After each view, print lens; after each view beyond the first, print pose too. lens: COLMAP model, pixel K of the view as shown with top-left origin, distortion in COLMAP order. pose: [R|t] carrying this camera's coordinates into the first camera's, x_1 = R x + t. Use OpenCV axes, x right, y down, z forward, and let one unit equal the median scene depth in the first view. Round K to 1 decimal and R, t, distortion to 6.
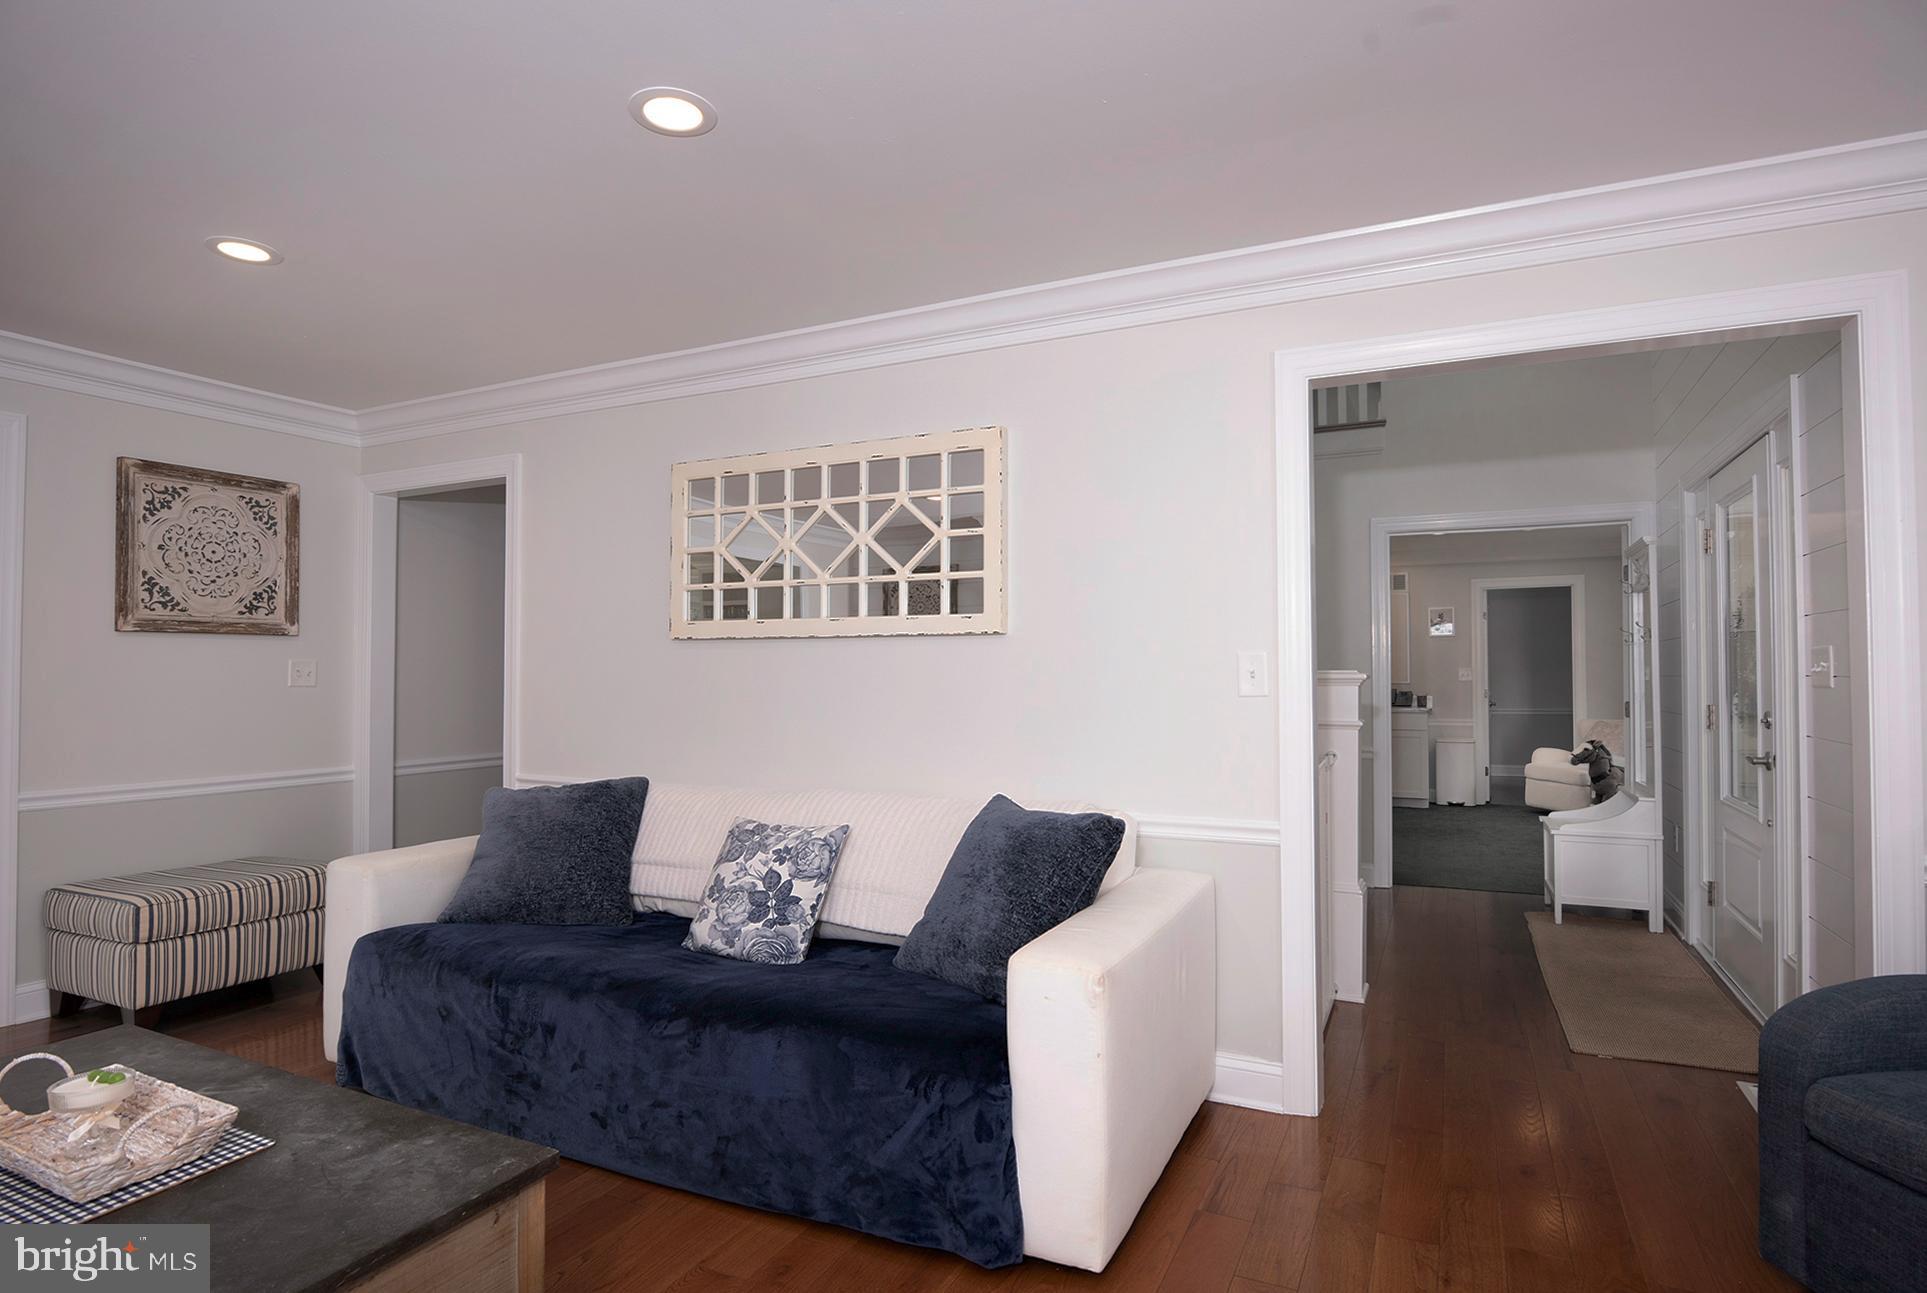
lens RADIAL K [[1036.2, 0, 963.5], [0, 1036.2, 646.5], [0, 0, 1]] dist [-0.002882, -0.002646]
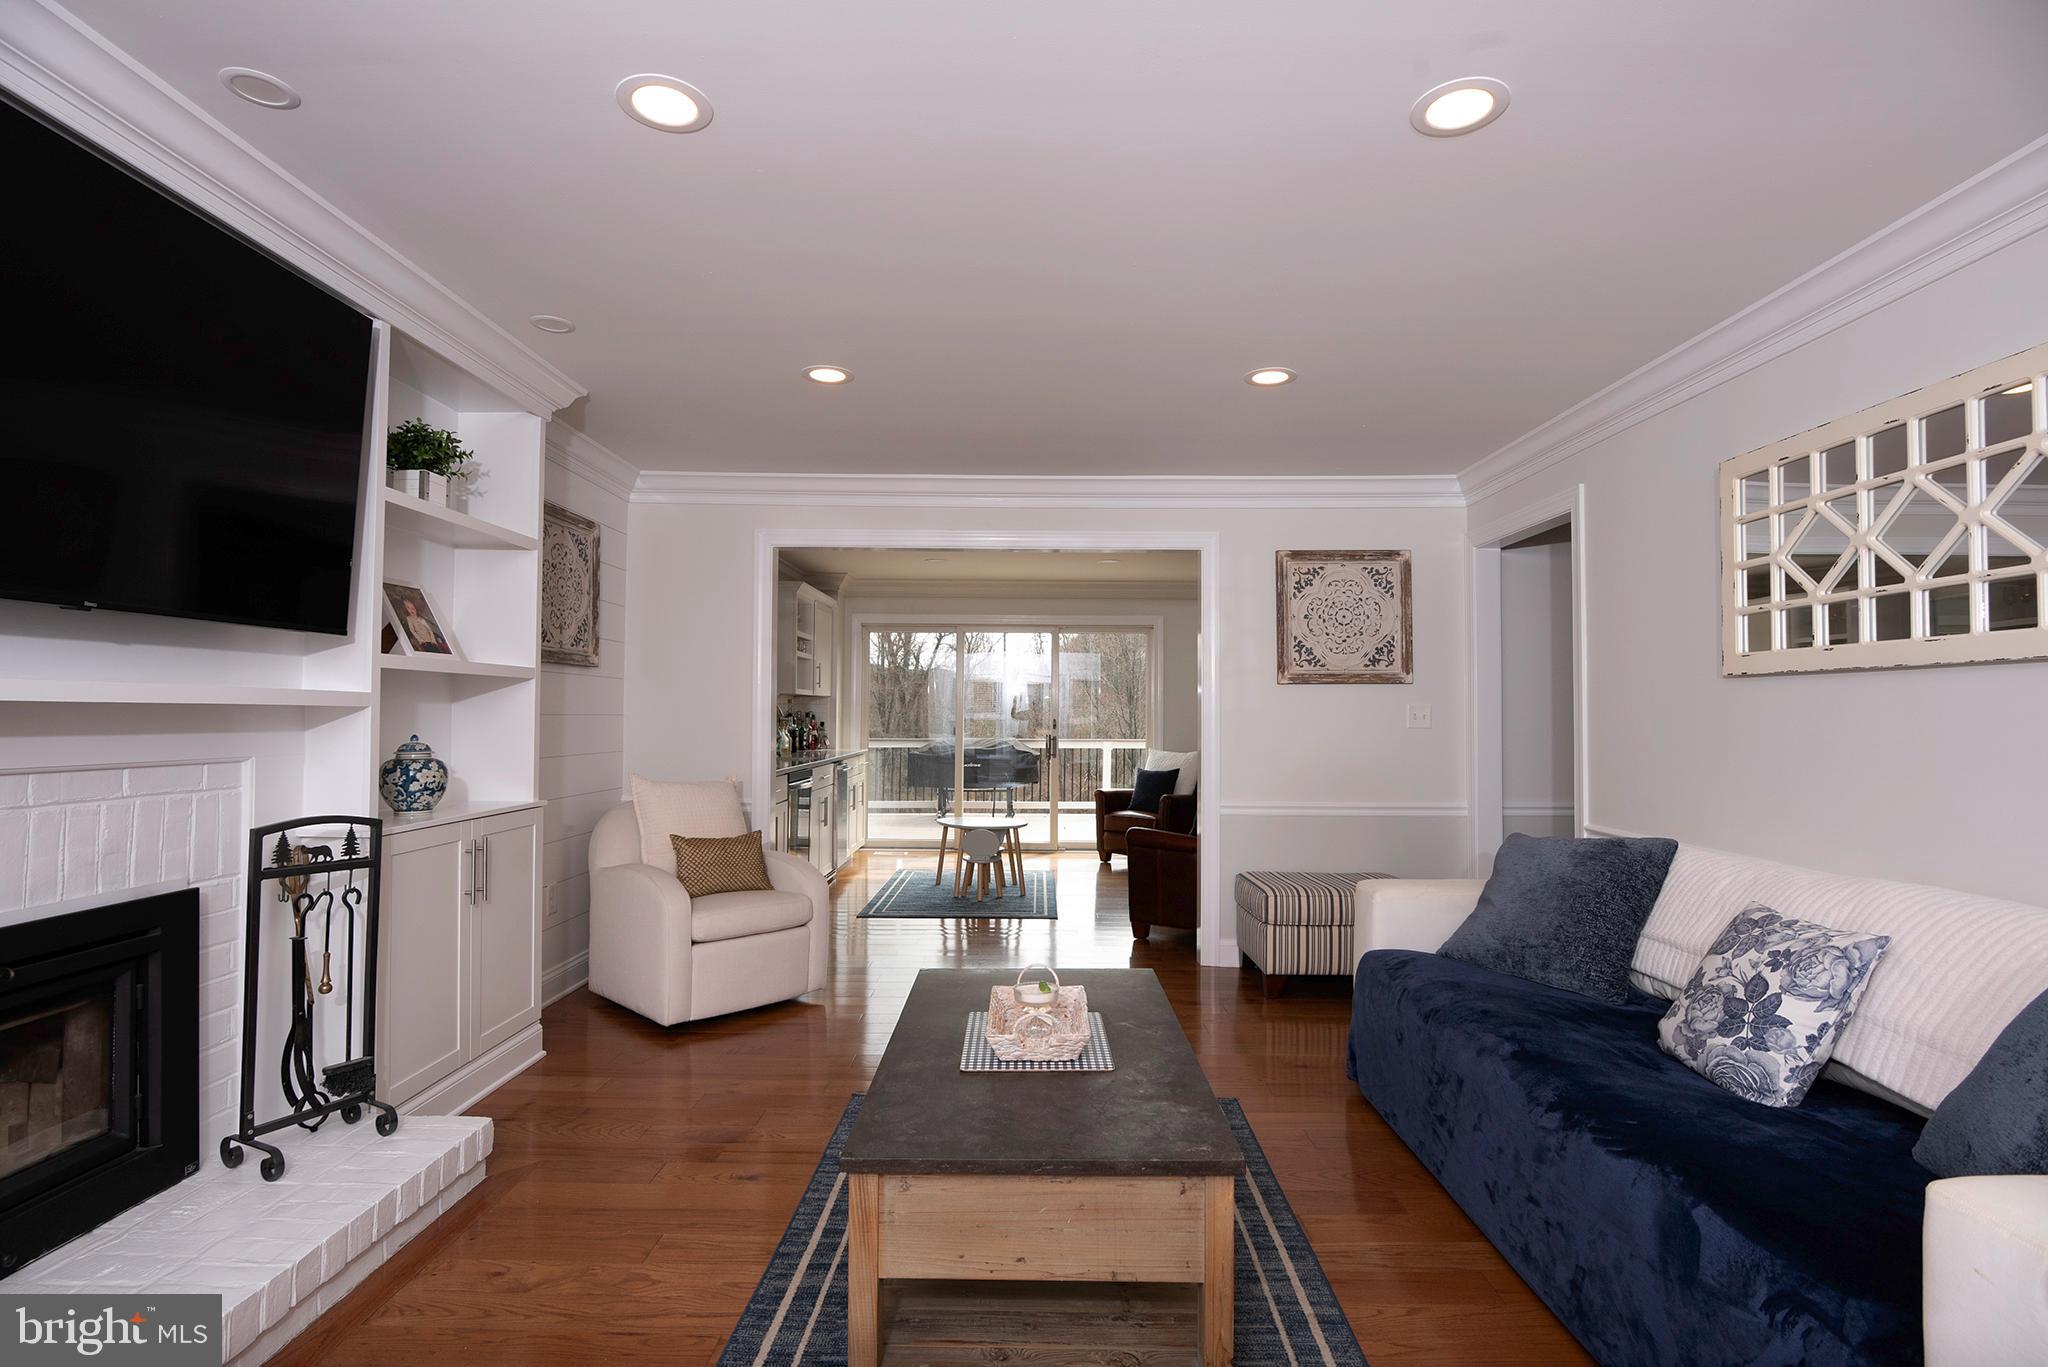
lens RADIAL K [[1030.9, 0, 1024.0], [0, 1030.9, 683.5], [0, 0, 1]] dist [-0.011784, -0.000319]
pose [[0.417261, -0.026793, -0.908392, 0.273598], [0.019420, 0.999600, -0.020562, 0.006094], [0.908579, -0.009062, 0.417614, 0.193123]]
